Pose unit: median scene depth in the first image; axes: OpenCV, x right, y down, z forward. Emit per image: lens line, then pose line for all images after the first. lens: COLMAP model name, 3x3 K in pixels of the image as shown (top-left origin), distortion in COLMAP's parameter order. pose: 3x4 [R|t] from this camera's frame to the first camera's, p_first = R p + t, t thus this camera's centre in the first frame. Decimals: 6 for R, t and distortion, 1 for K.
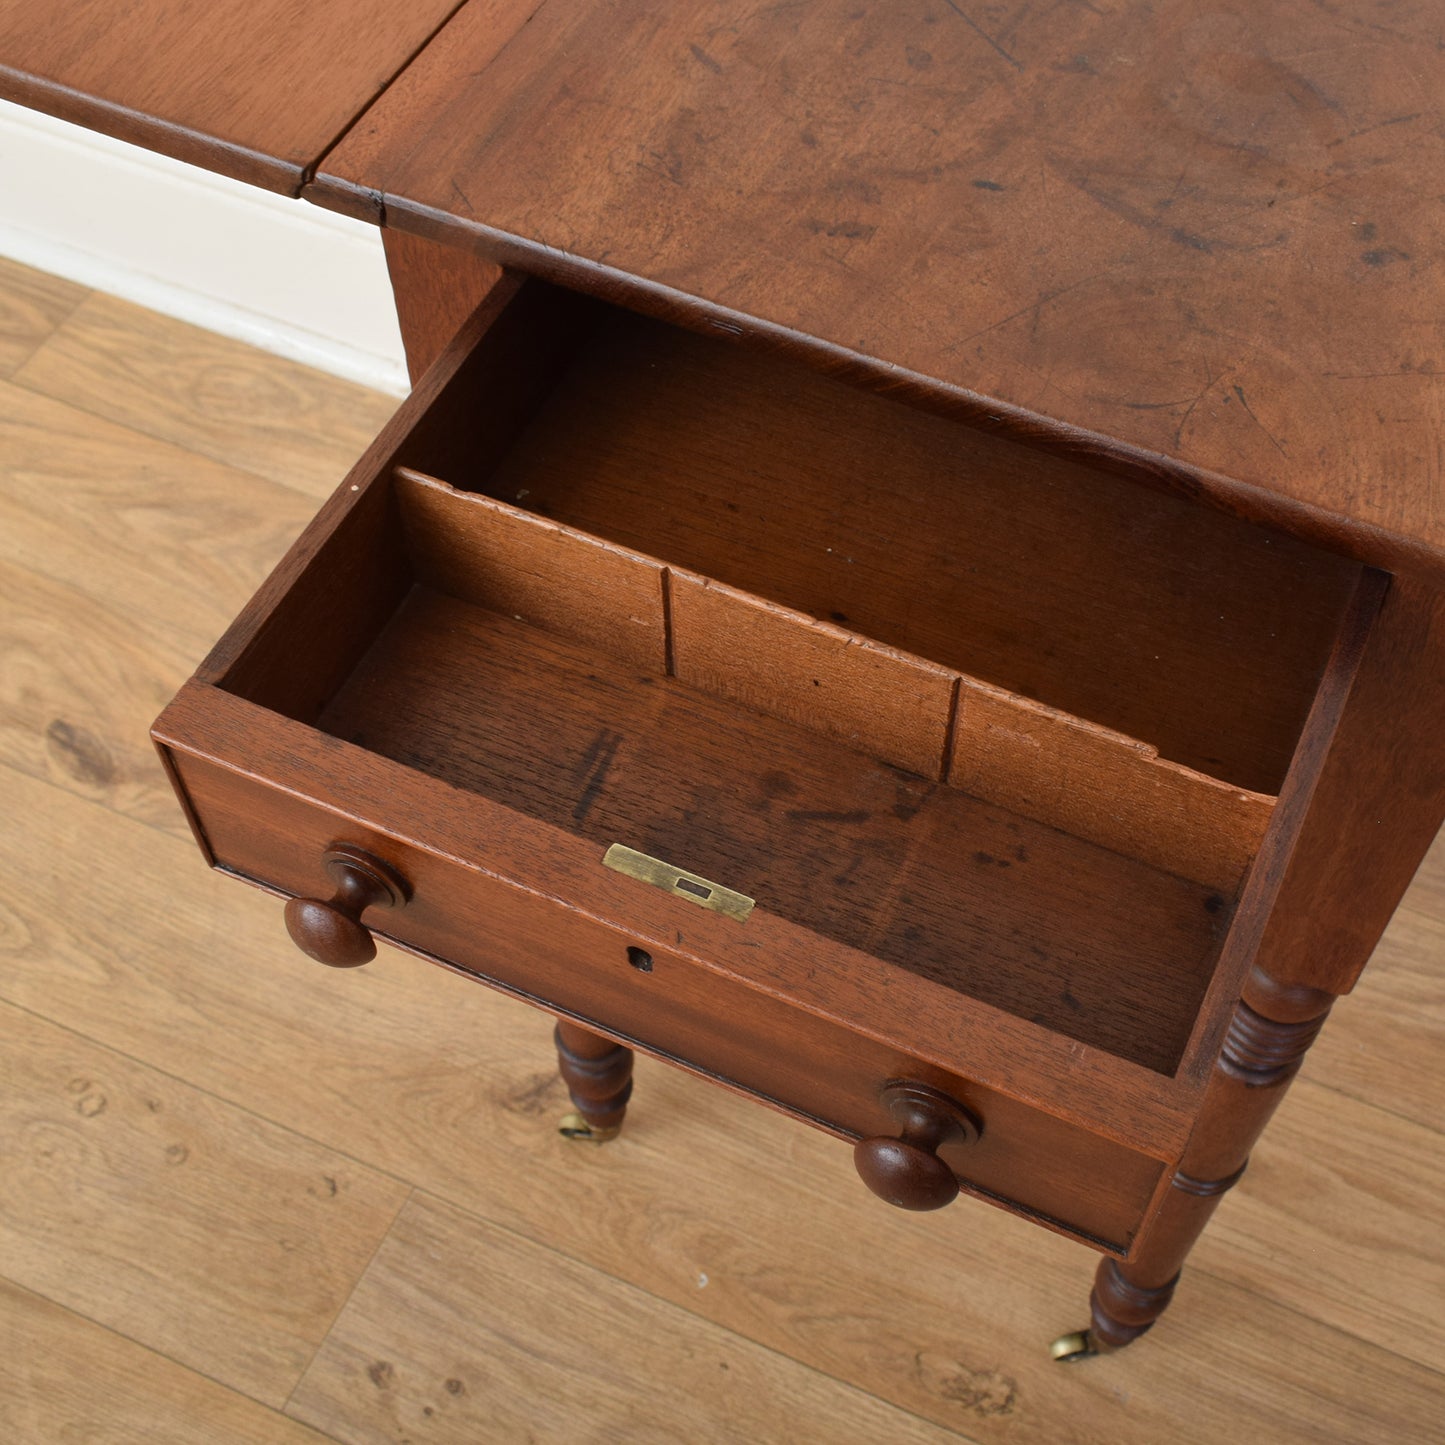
lens RADIAL K [[1985.3, 0, 840.9], [0, 1985.3, 721.4], [0, 0, 1]] dist [-0.020545, 0.020311]
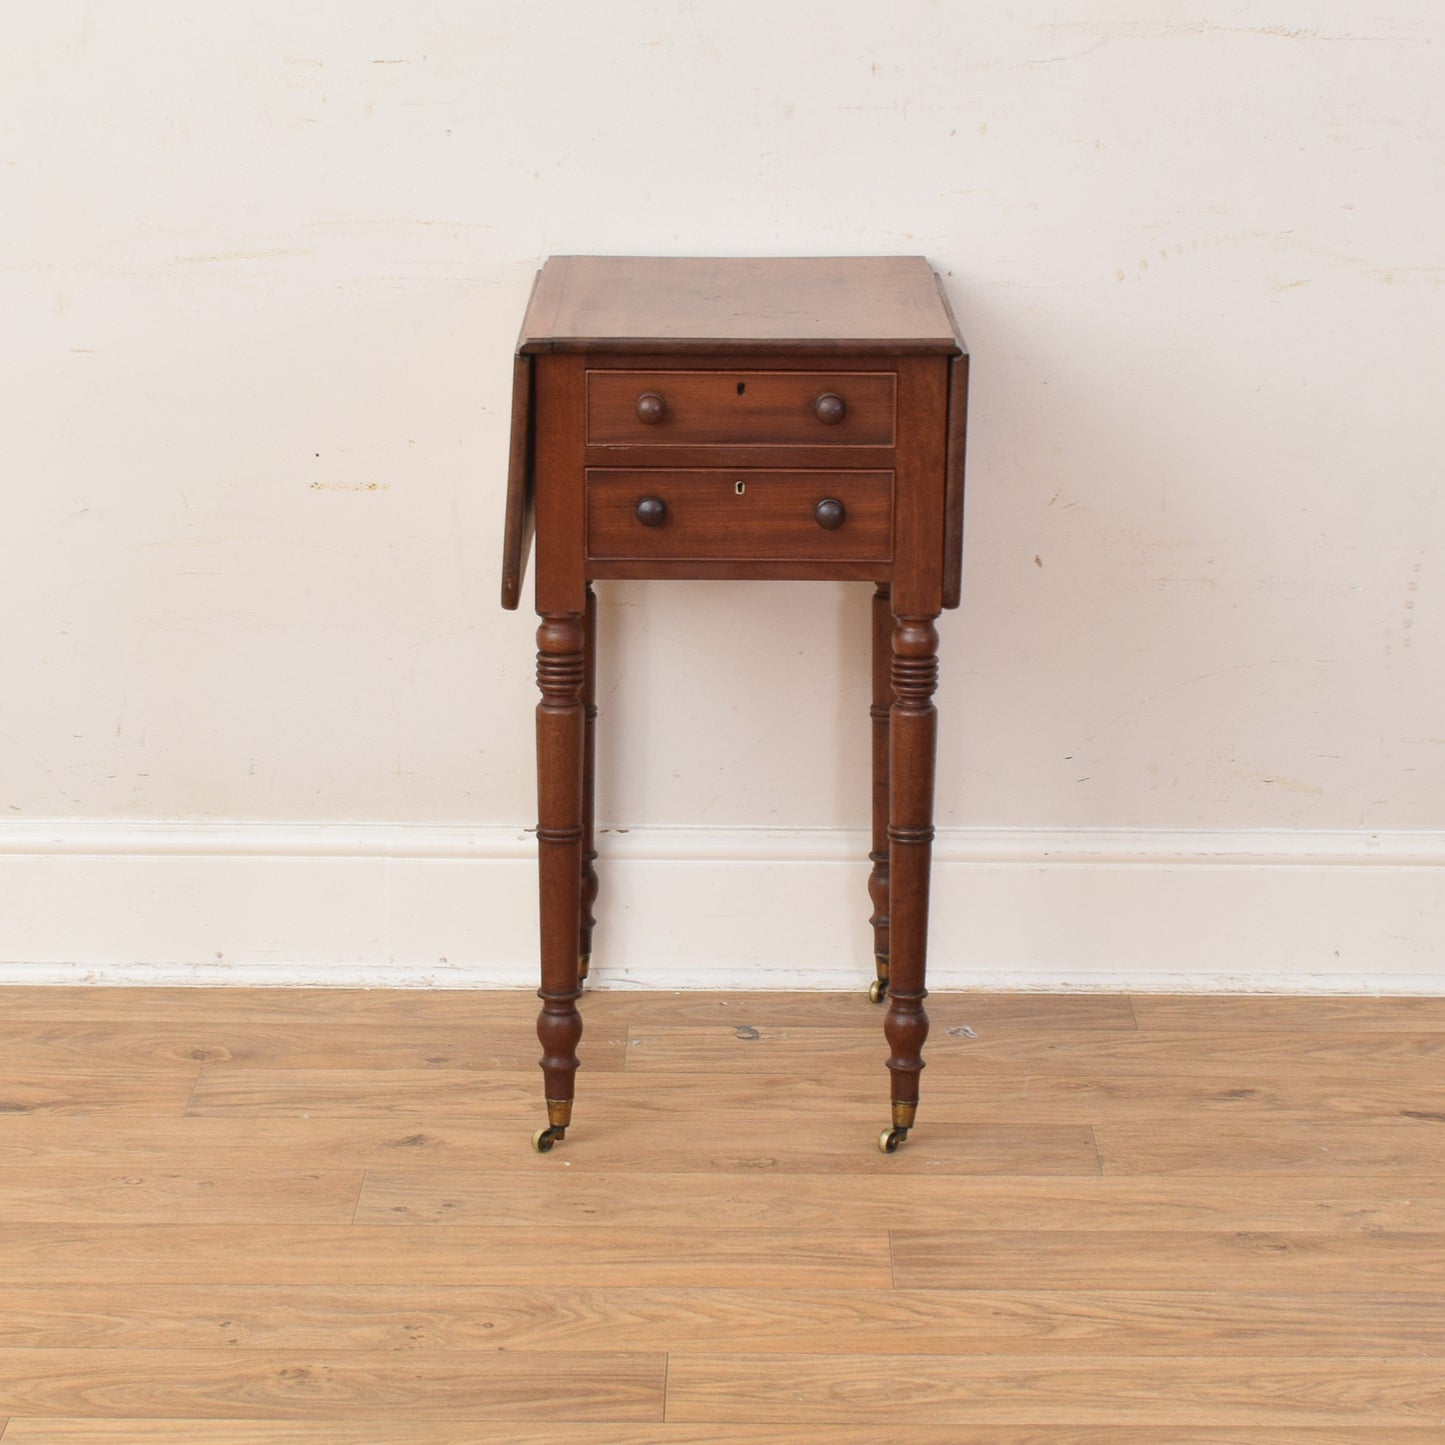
lens RADIAL K [[4356.0, 0, 724.9], [0, 4356.0, 723.0], [0, 0, 1]] dist [-0.007171, -0.008374]
pose [[0.918086, -0.121289, 0.377367, -1.207595], [0.339113, 0.733269, -0.589338, 2.090955], [-0.205231, 0.669033, 0.714335, -1.704588]]
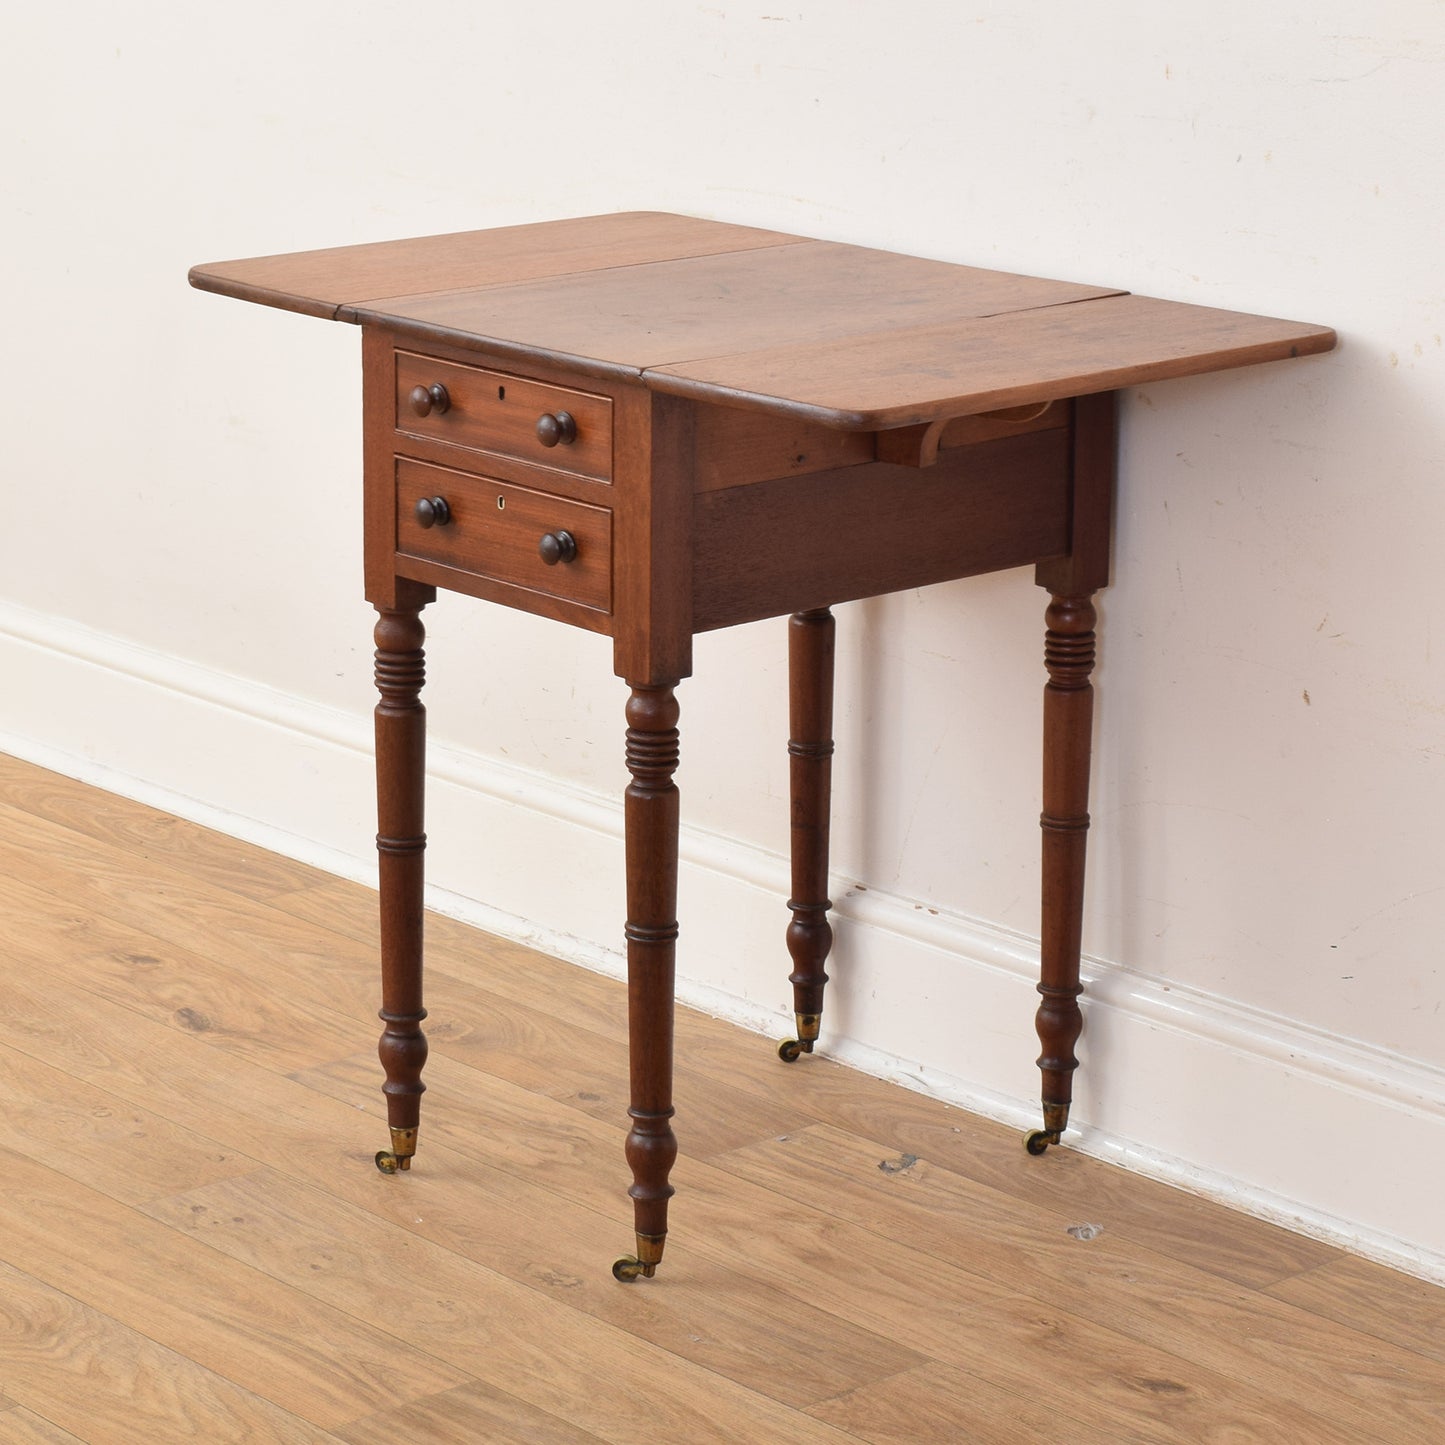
lens RADIAL K [[4356.0, 0, 724.9], [0, 4356.0, 723.0], [0, 0, 1]] dist [-0.007171, -0.008374]
pose [[0.910068, 0.081580, -0.406350, 1.381321], [-0.325841, 0.746732, -0.579843, 1.767800], [0.256131, 0.660103, 0.706160, -1.402097]]
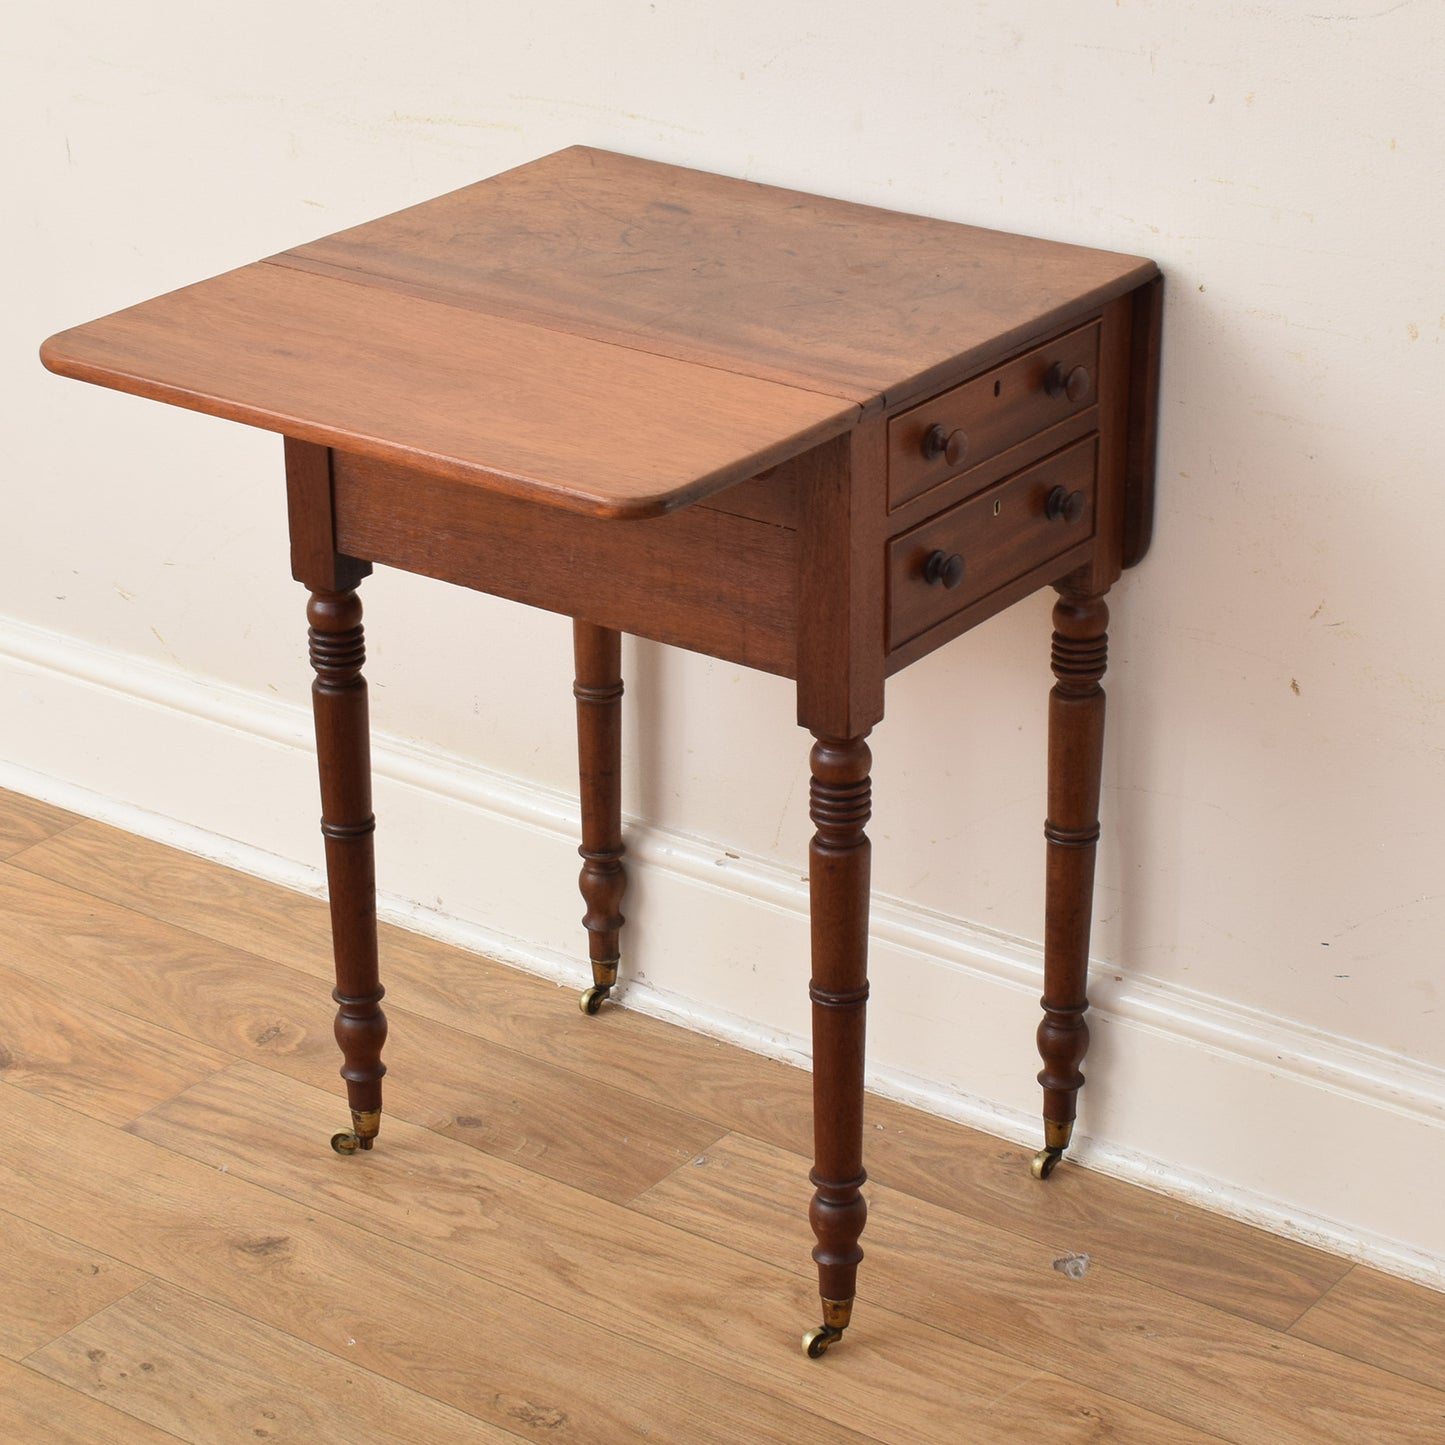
lens RADIAL K [[3765.9, 0, 760.4], [0, 3765.9, 723.2], [0, 0, 1]] dist [-0.012205, -0.061291]
pose [[0.977197, 0.053985, -0.205359, 0.663815], [-0.152857, 0.850139, -0.503883, 1.125251], [0.147382, 0.523783, 0.839005, -1.202125]]
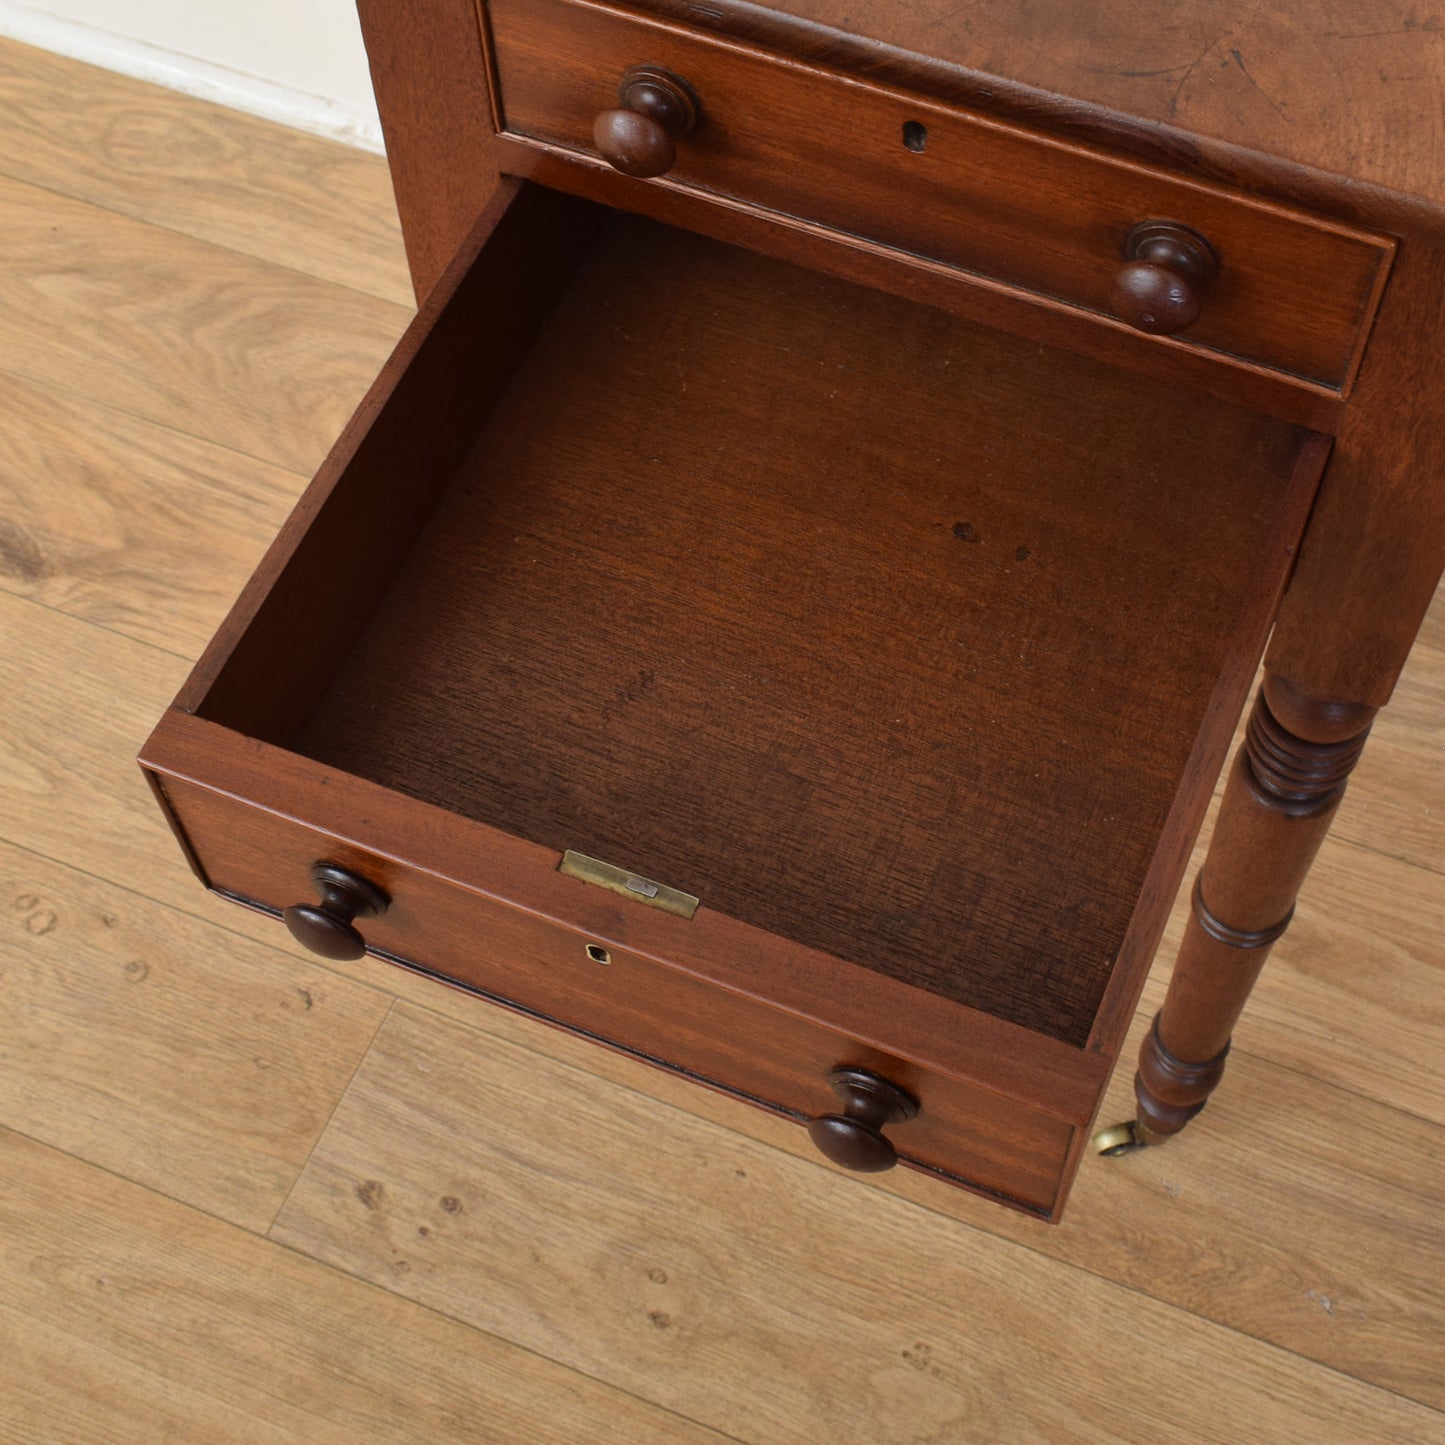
lens RADIAL K [[2321.7, 0, 822.0], [0, 2321.7, 622.3], [0, 0, 1]] dist [-0.016809, -0.001180]
pose [[0.999245, -0.037378, -0.010623, -0.000155], [0.037782, 0.998452, 0.040826, 0.025878], [0.009081, -0.041197, 0.999110, -0.066994]]
